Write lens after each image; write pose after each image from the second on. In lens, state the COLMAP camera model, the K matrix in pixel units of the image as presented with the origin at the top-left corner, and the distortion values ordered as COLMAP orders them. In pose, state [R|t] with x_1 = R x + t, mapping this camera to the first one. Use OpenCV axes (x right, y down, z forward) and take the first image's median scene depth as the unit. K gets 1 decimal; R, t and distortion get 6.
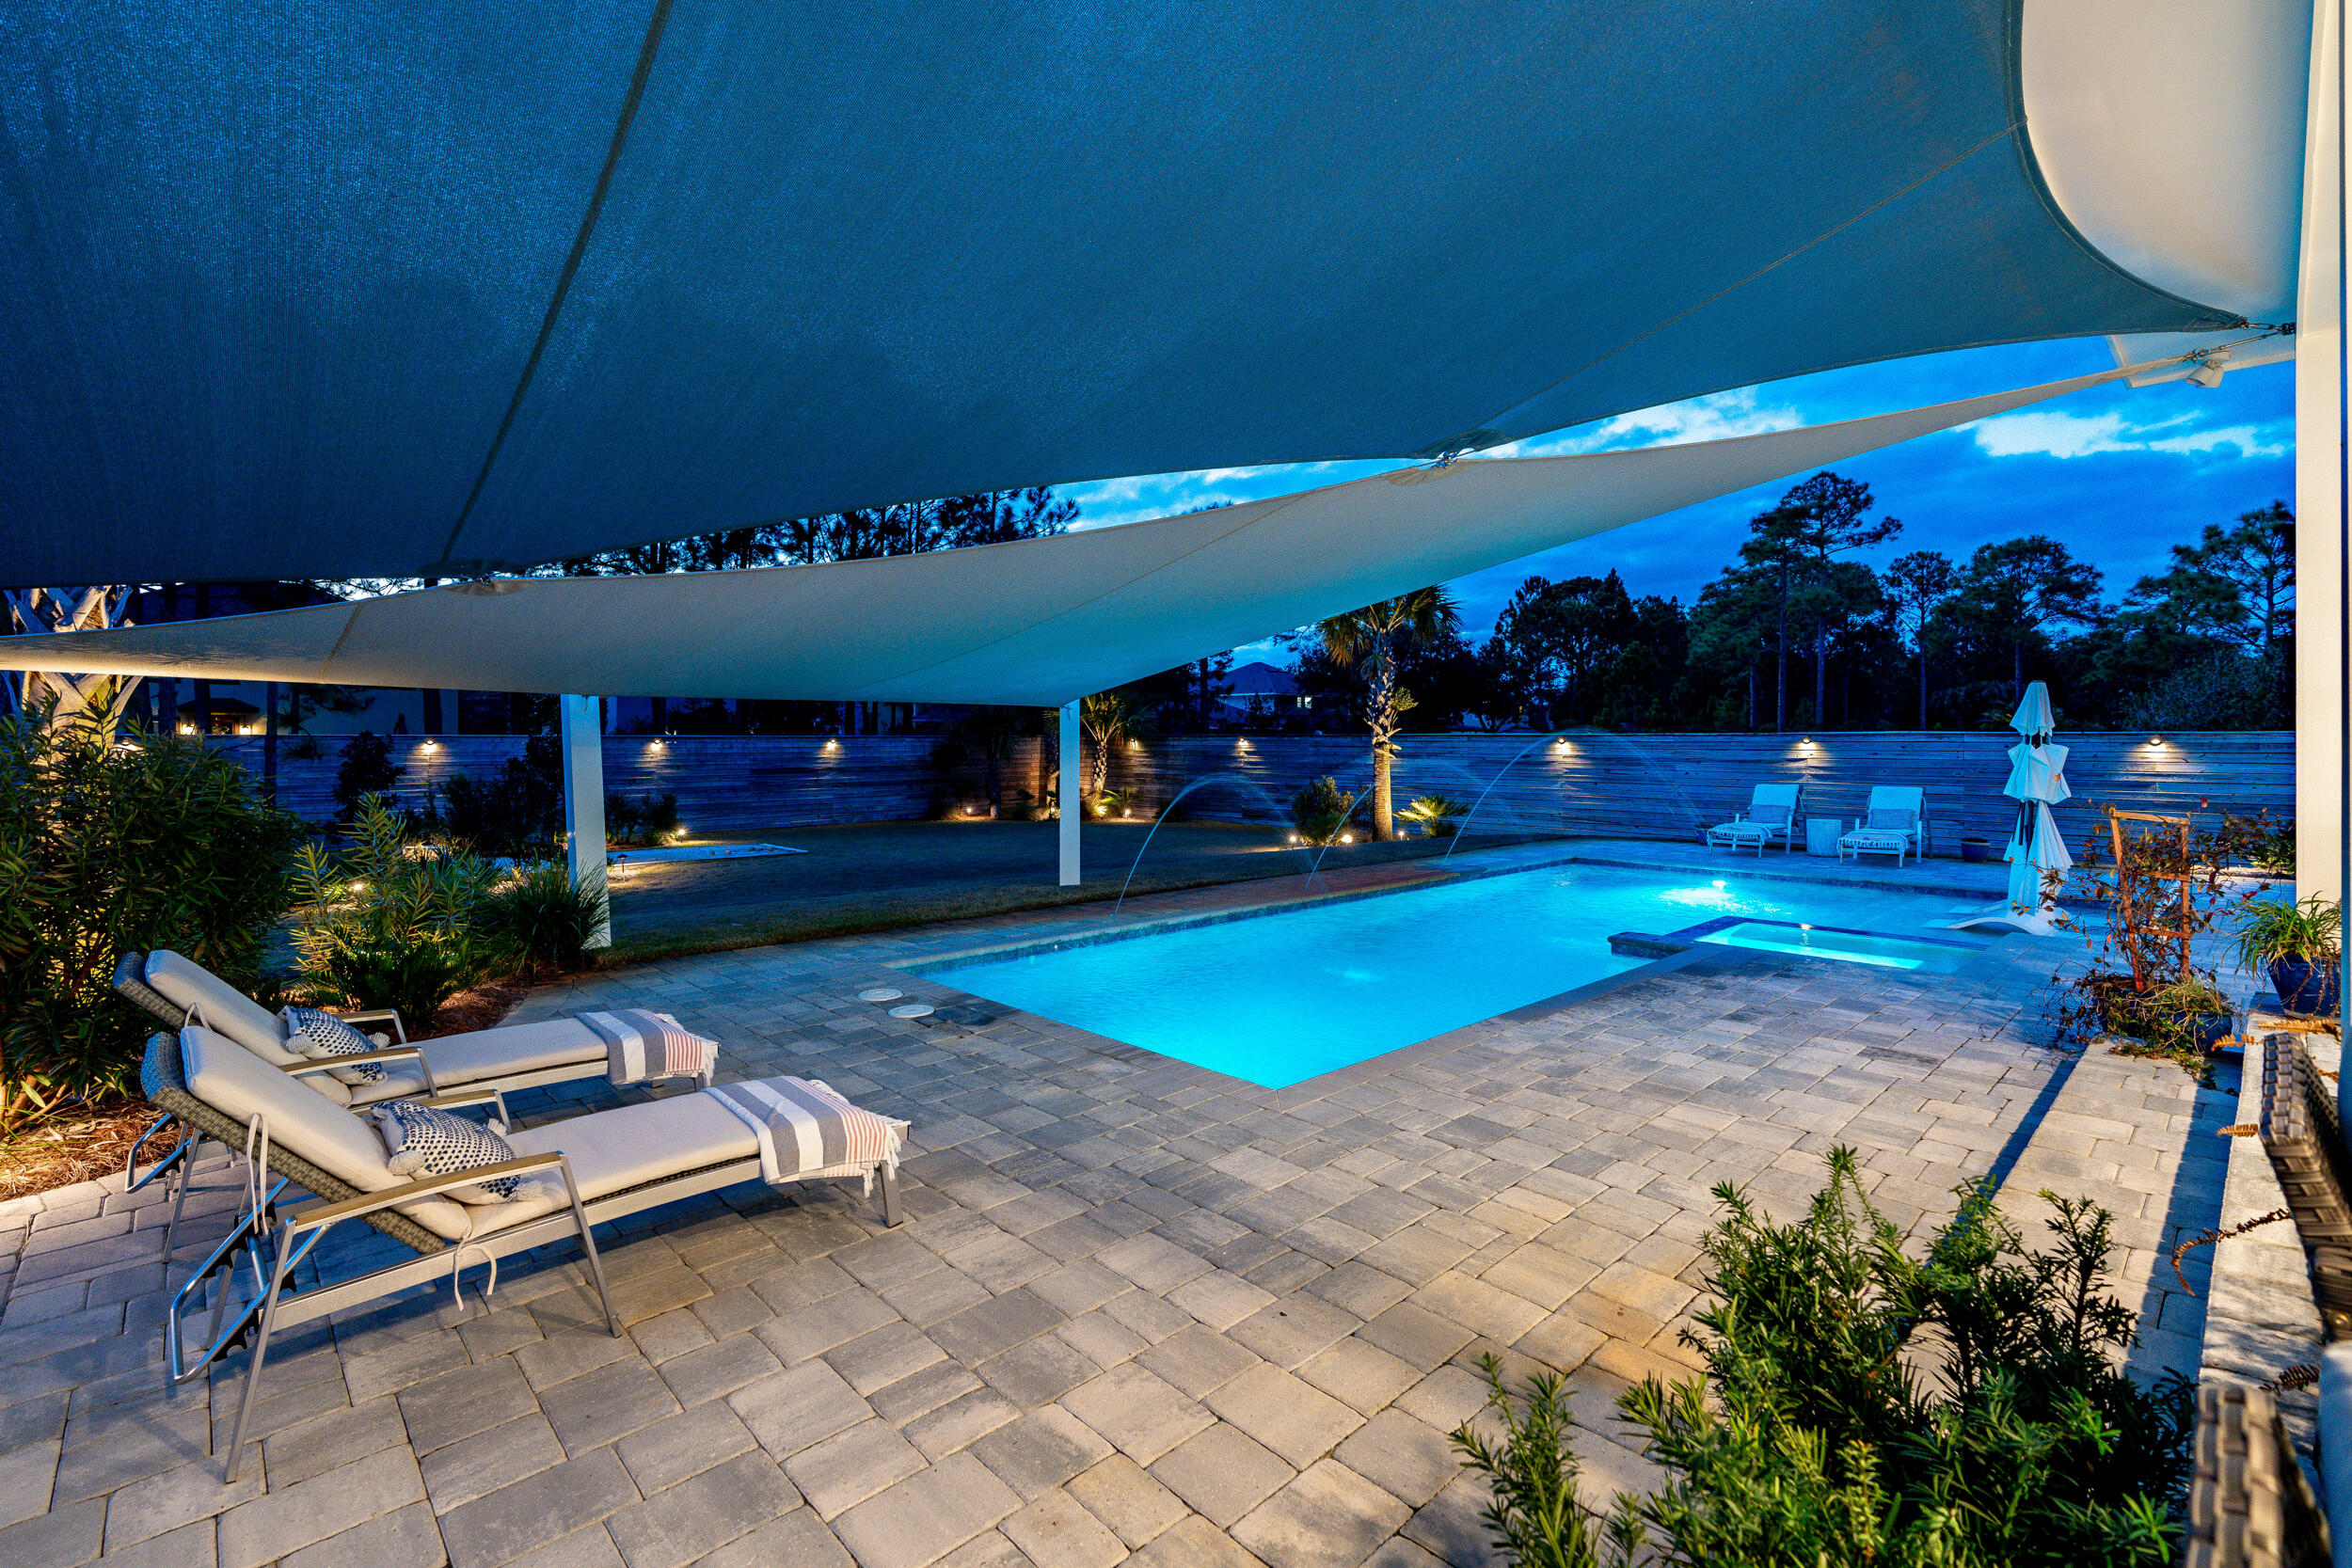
lens RADIAL K [[1071.2, 0, 1176.0], [0, 1071.2, 784.0], [0, 0, 1]] dist [-0.005425, 0.000054]
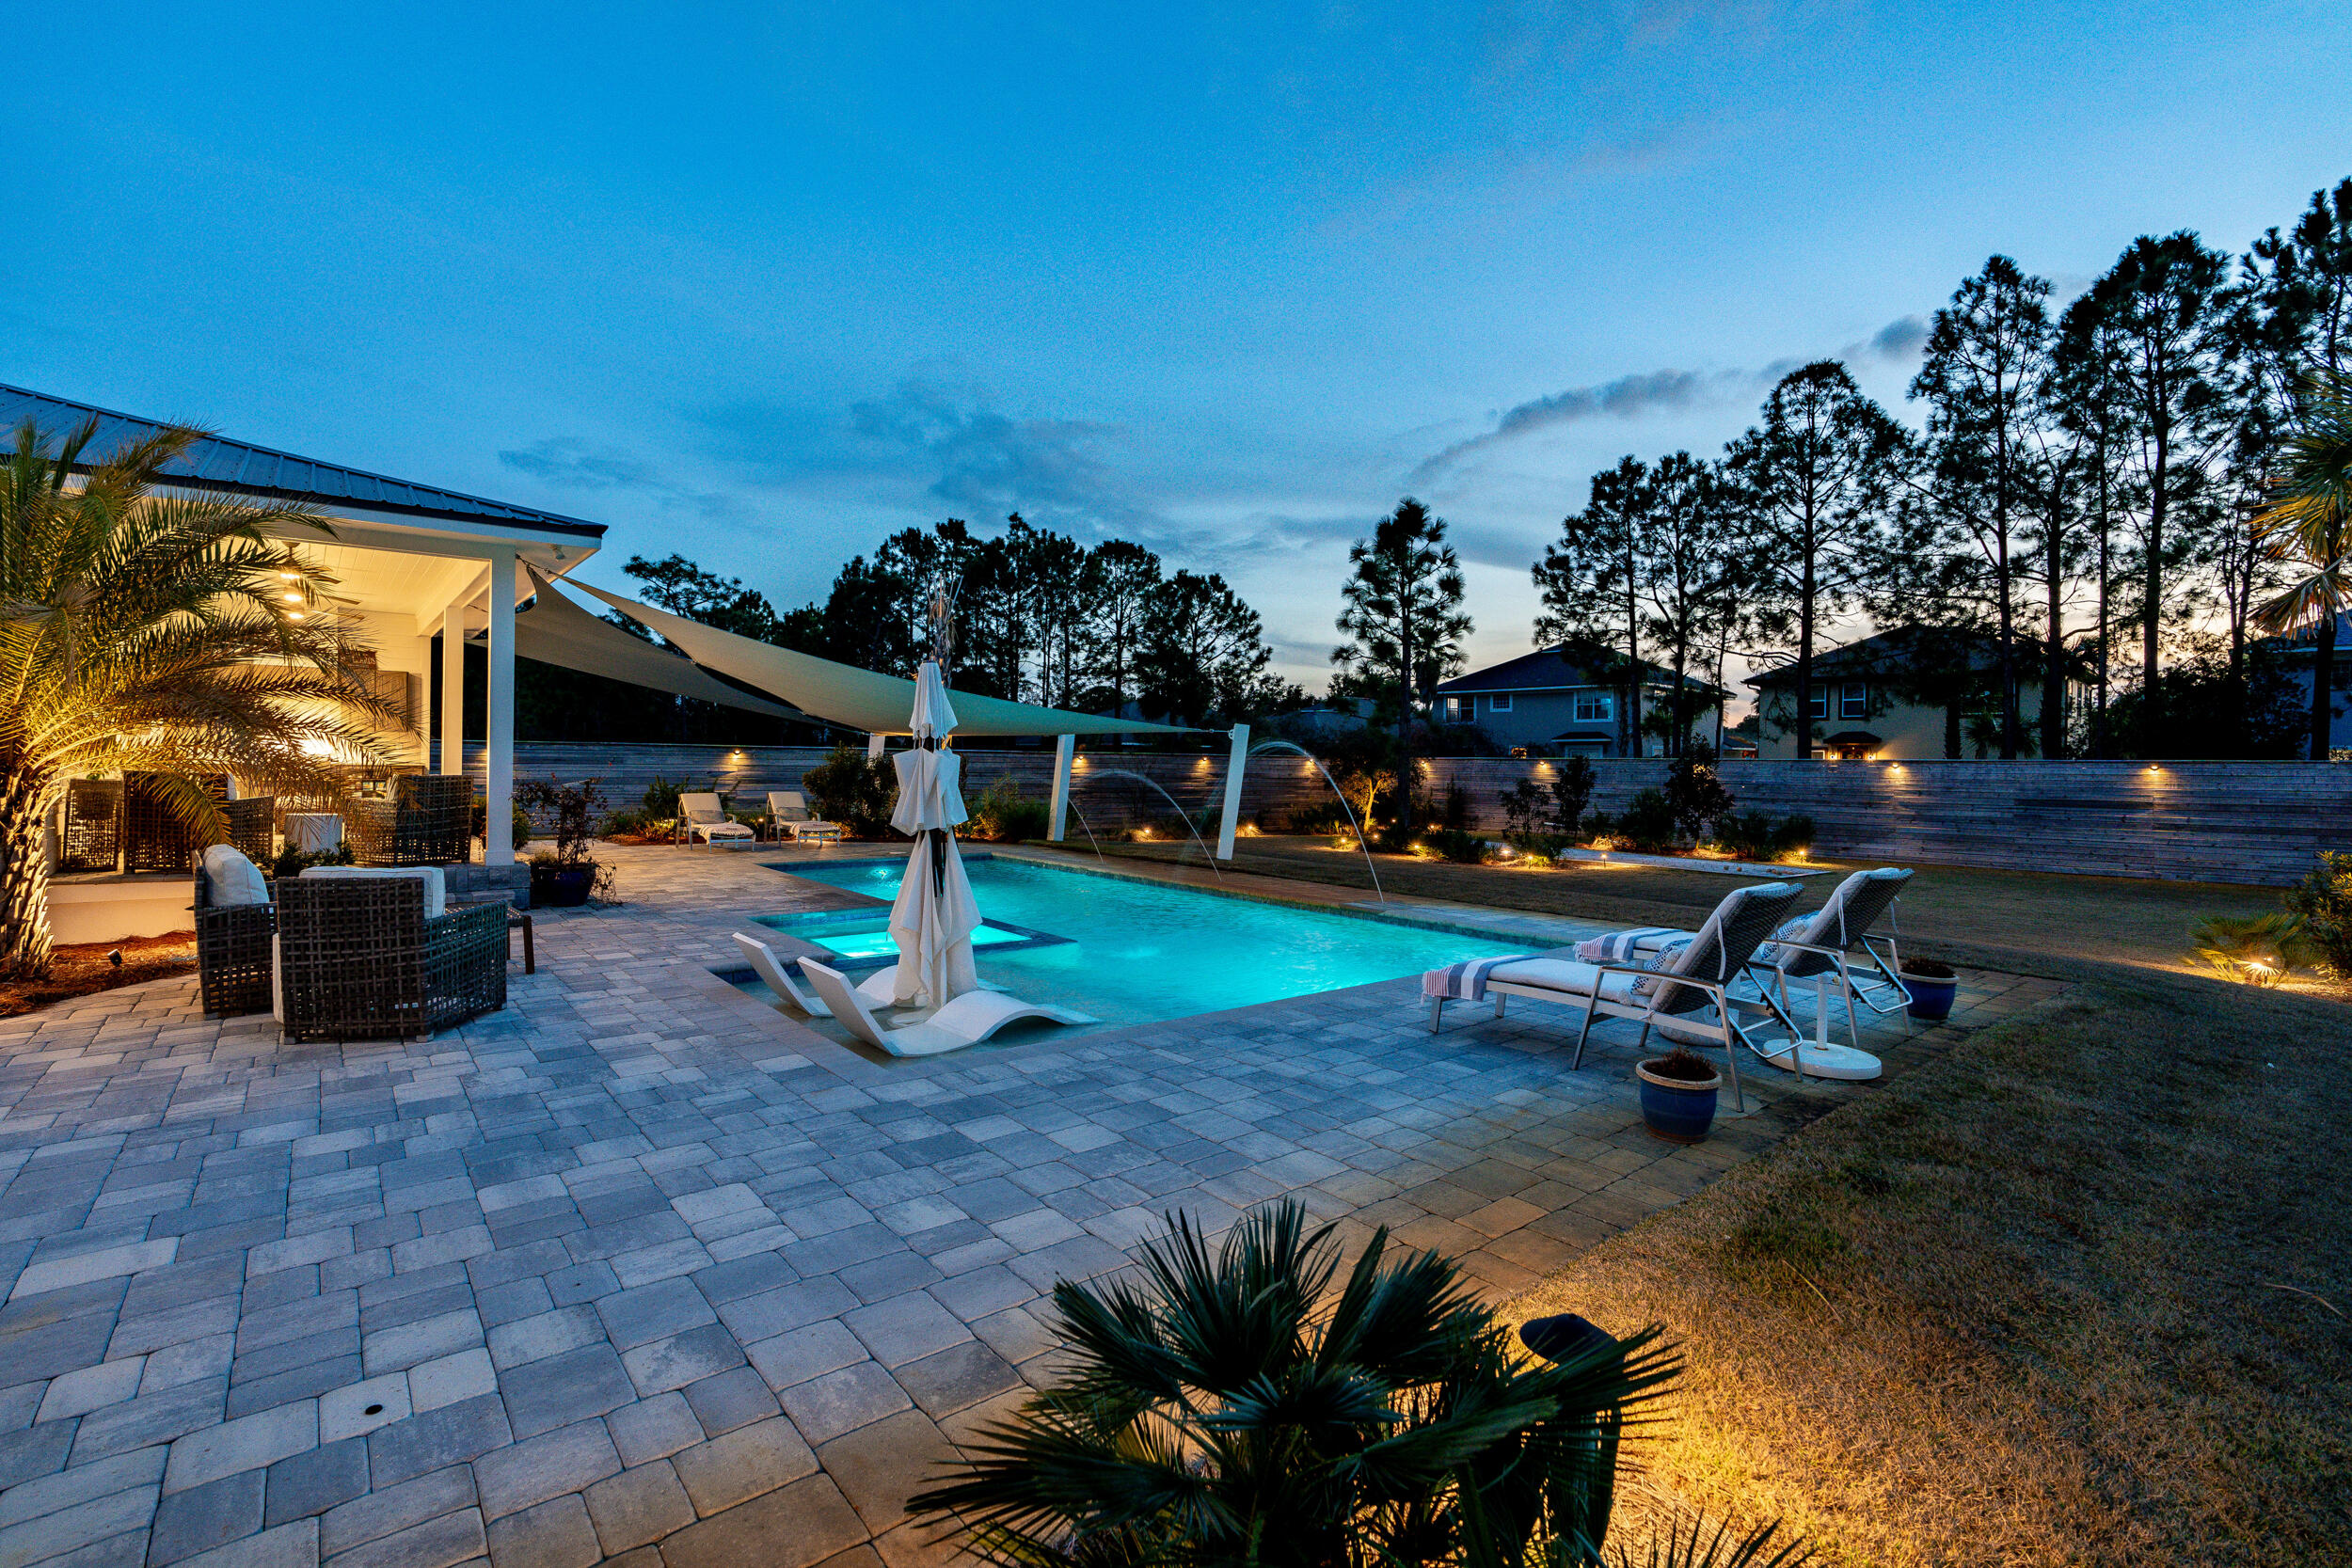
lens RADIAL K [[1105.7, 0, 1176.0], [0, 1105.7, 784.0], [0, 0, 1]] dist [-0.001876, 0.000070]
pose [[-0.087312, 0.019442, -0.995991, 0.541909], [-0.051023, 0.998410, 0.023962, -0.012972], [0.994874, 0.052910, -0.086181, 0.413482]]
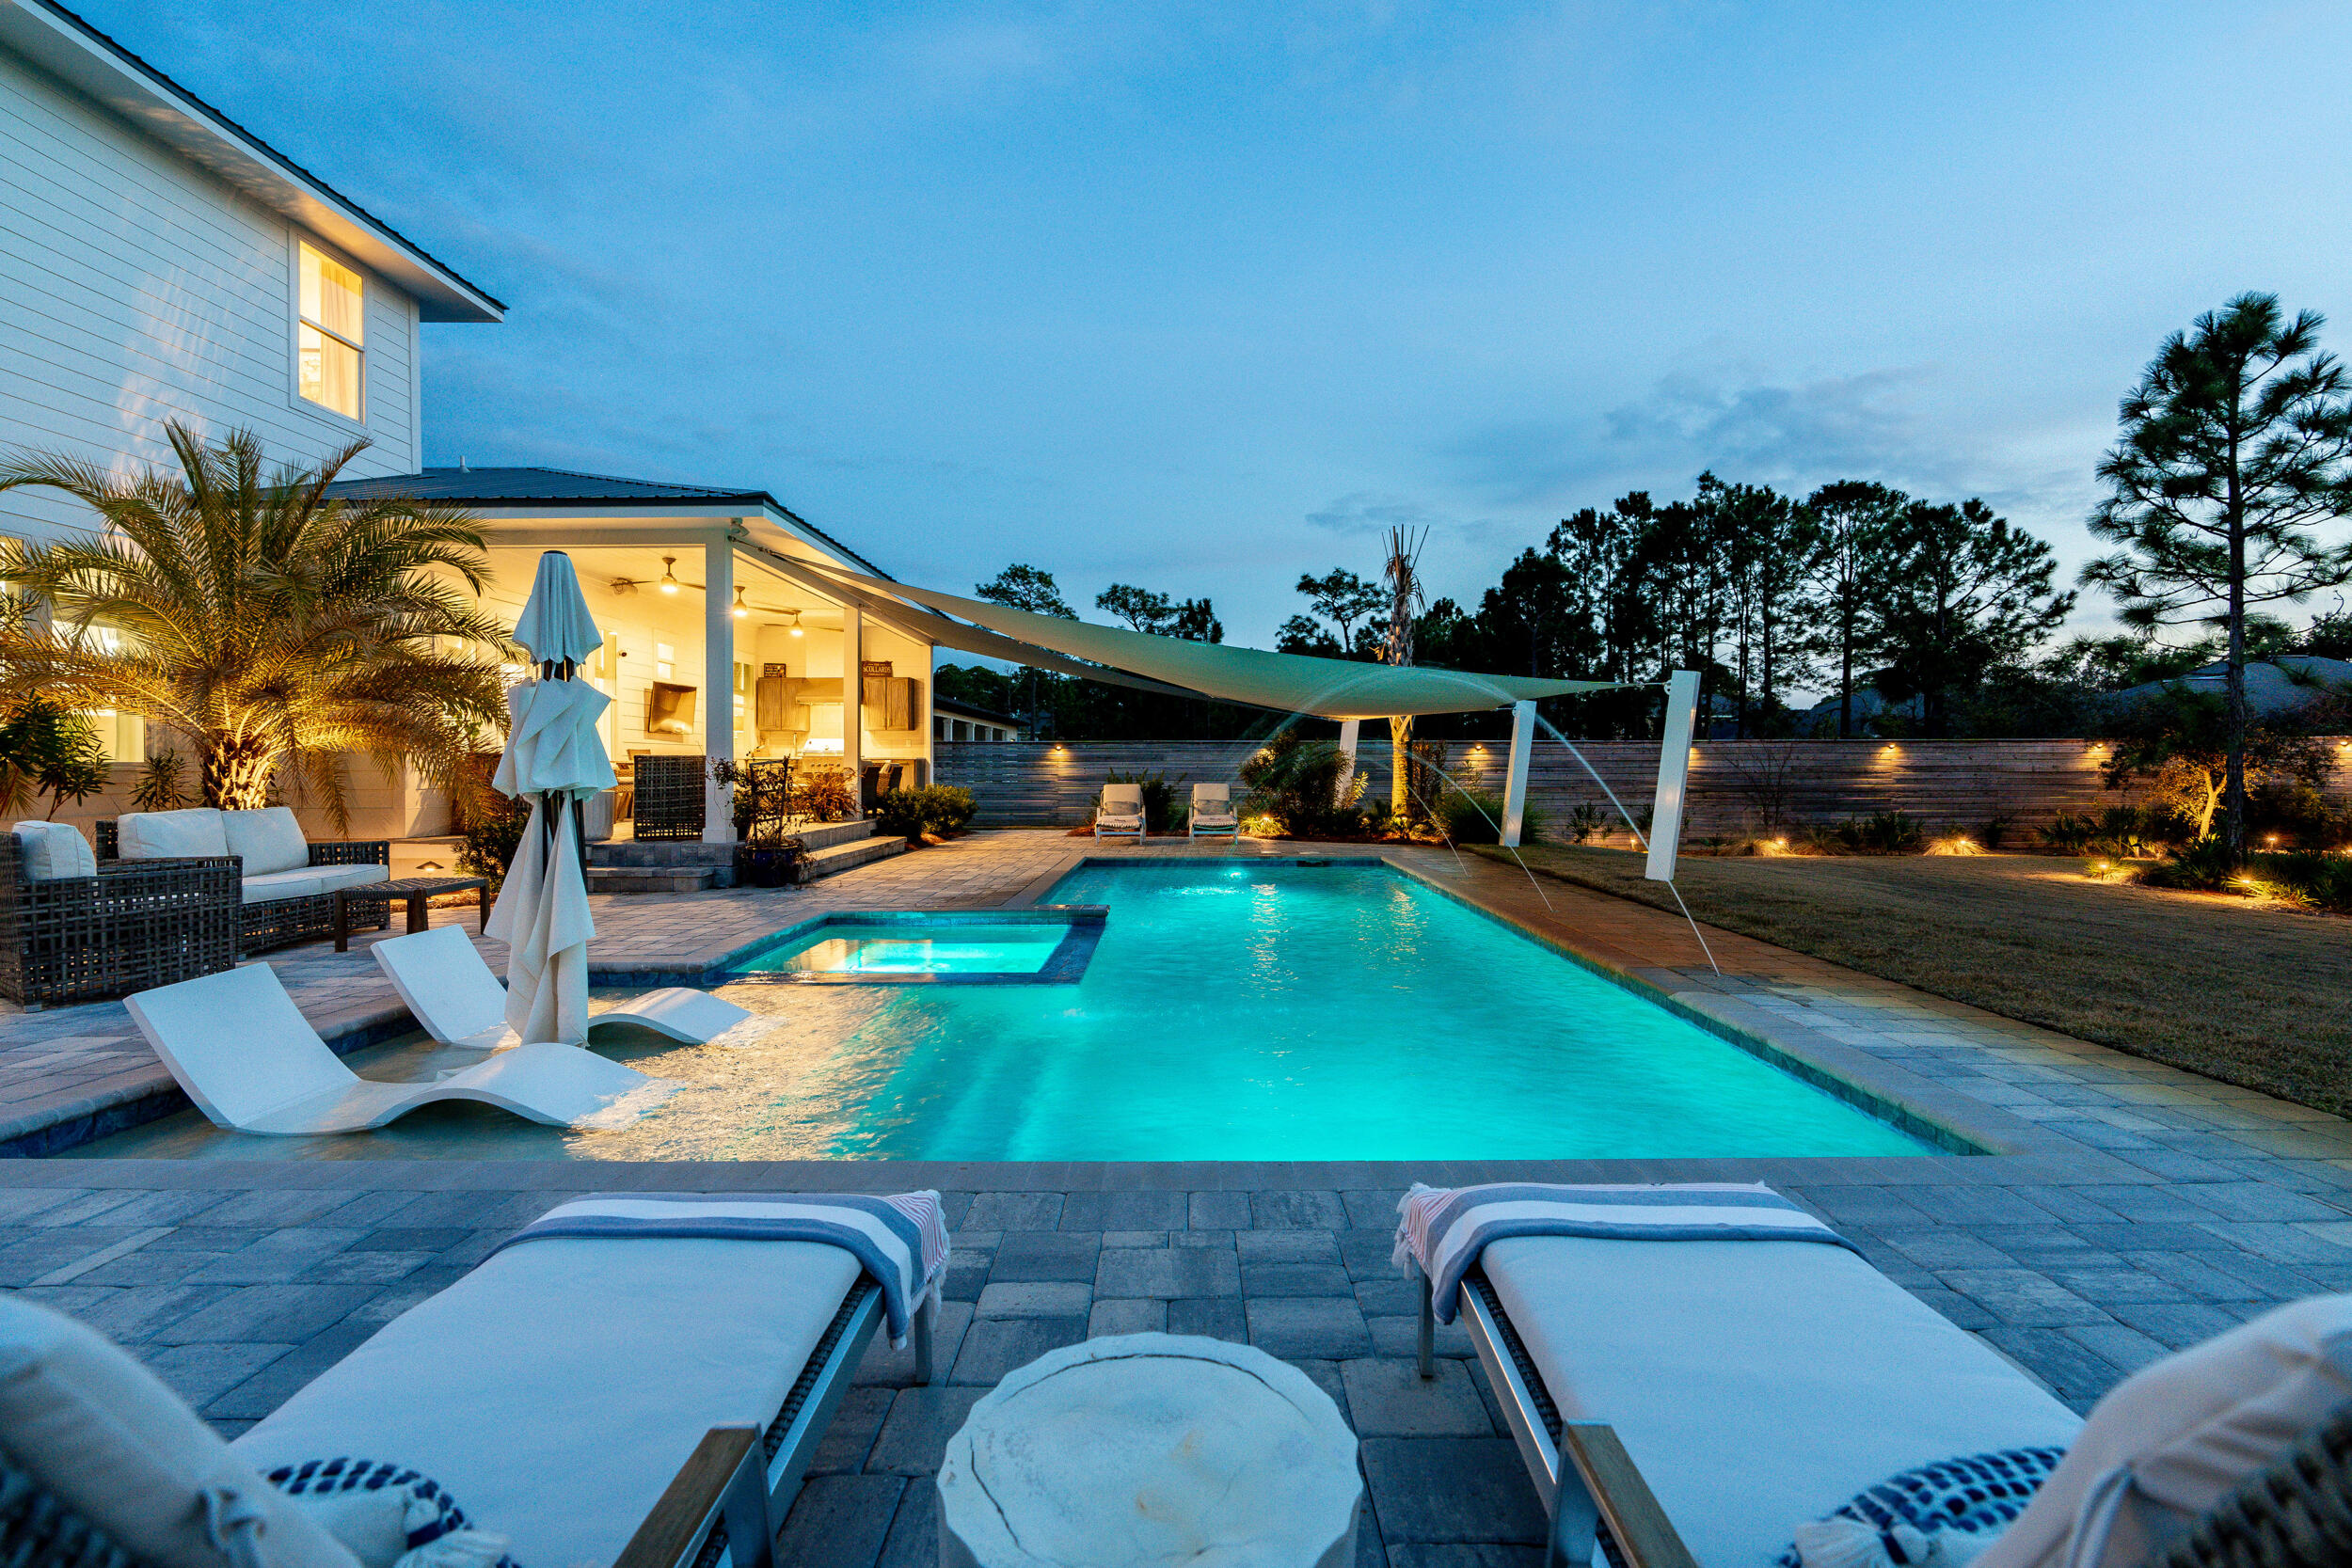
lens RADIAL K [[1071.2, 0, 1176.0], [0, 1071.2, 784.0], [0, 0, 1]] dist [-0.005425, 0.000054]
pose [[-0.701549, 0.012953, -0.712504, 0.444726], [-0.025988, 0.998705, 0.043746, -0.009336], [0.712148, 0.049206, -0.700303, 0.468170]]
